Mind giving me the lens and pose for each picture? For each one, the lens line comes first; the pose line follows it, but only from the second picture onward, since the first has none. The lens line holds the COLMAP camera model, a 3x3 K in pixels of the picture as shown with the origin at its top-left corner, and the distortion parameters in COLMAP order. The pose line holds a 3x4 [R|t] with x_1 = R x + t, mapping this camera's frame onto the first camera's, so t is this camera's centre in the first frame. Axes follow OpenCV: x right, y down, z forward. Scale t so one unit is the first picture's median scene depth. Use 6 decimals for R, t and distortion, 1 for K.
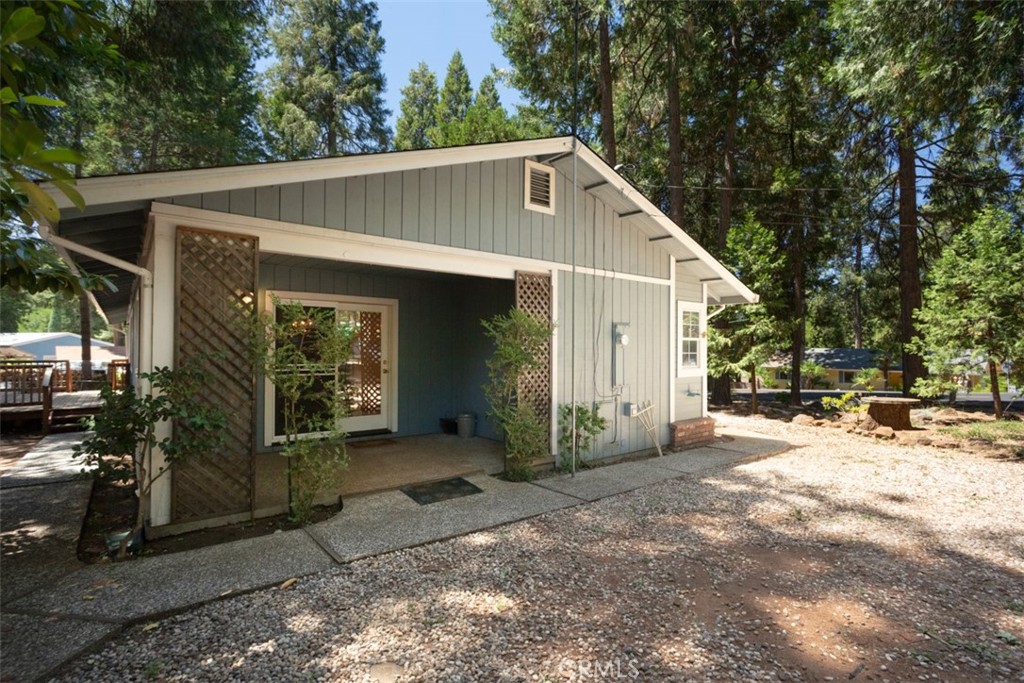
lens RADIAL K [[481.4, 0, 512.0], [0, 481.4, 341.5], [0, 0, 1]] dist [0.000409, 0.000006]
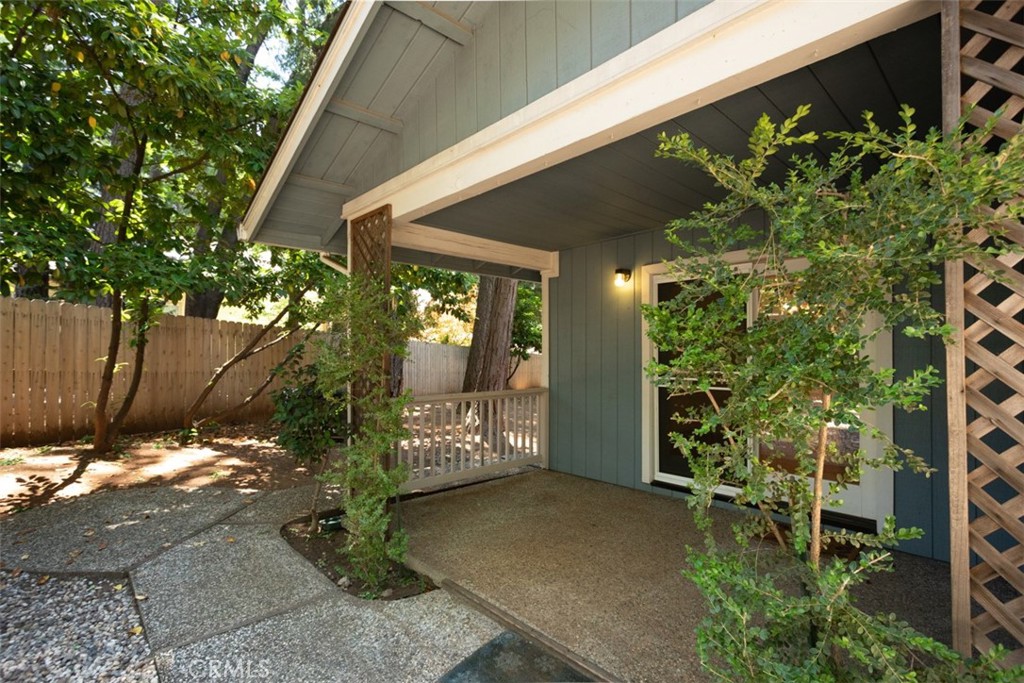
lens RADIAL K [[481.4, 0, 512.0], [0, 481.4, 341.5], [0, 0, 1]] dist [0.000409, 0.000006]
pose [[0.096396, -0.030012, -0.994891, 0.296126], [0.012106, 0.999507, -0.028978, 0.039985], [0.995269, -0.009251, 0.096711, 1.131237]]
